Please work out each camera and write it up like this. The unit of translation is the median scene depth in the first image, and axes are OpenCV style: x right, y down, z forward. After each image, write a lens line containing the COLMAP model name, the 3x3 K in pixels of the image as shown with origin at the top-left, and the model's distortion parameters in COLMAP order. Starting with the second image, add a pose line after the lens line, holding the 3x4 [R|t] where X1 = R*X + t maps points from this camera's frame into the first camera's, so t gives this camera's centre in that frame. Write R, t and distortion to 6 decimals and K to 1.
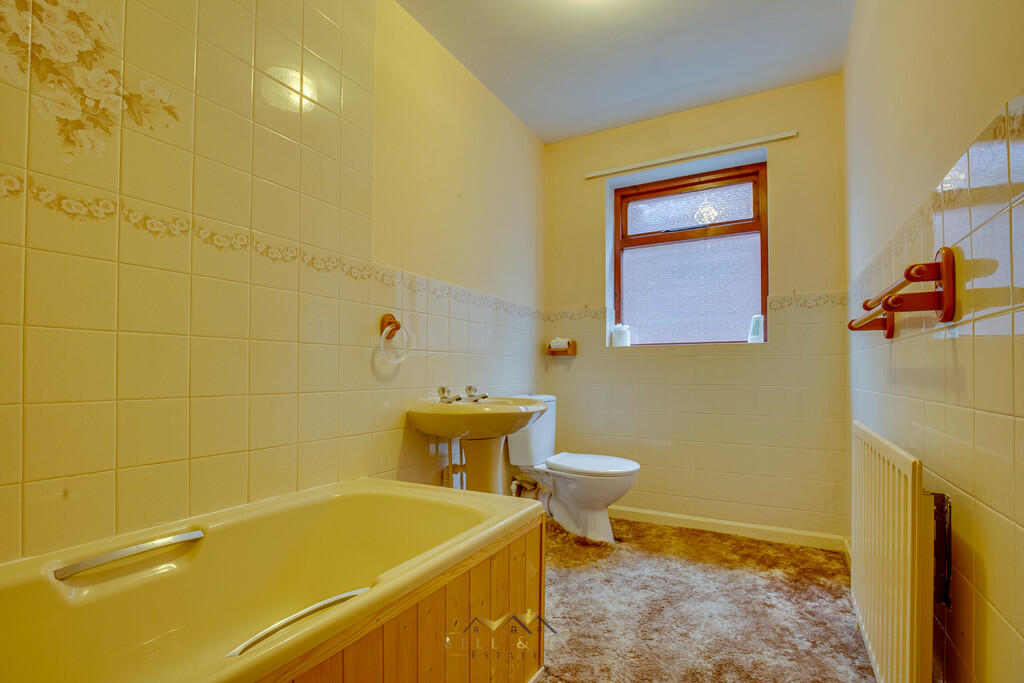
lens RADIAL K [[455.0, 0, 509.9], [0, 455.0, 362.3], [0, 0, 1]] dist [-0.036263, 0.000176]
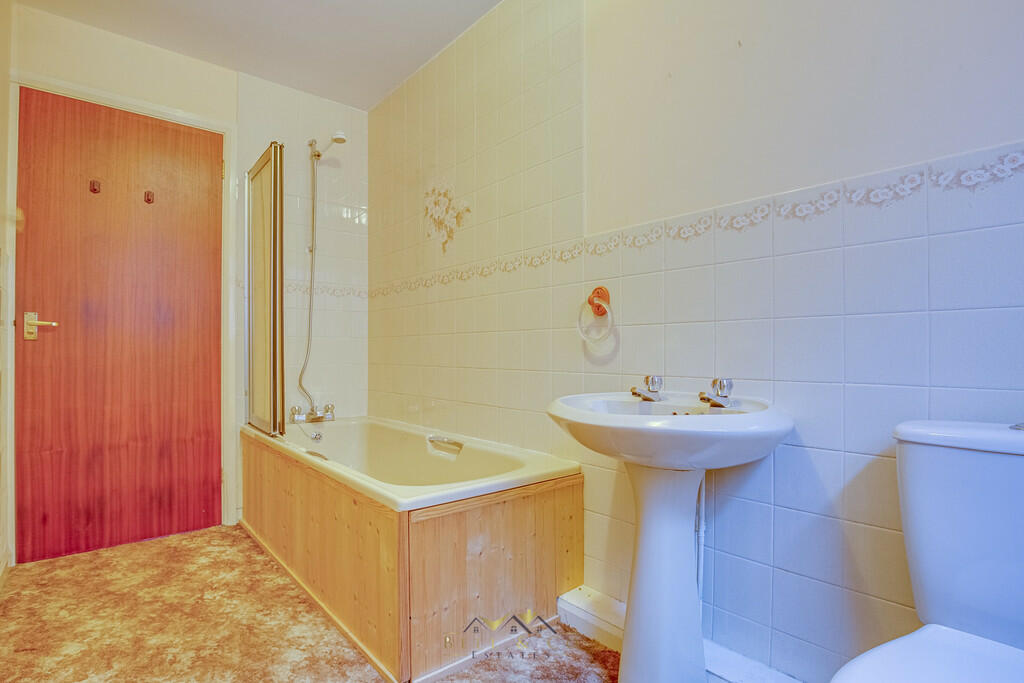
lens RADIAL K [[462.0, 0, 512.0], [0, 462.0, 341.5], [0, 0, 1]] dist [-0.035676, 0.007876]
pose [[-0.300847, -0.025442, -0.953333, 0.977102], [0.015187, 0.999390, -0.031464, 0.034605], [0.953552, -0.023944, -0.300276, 1.735562]]
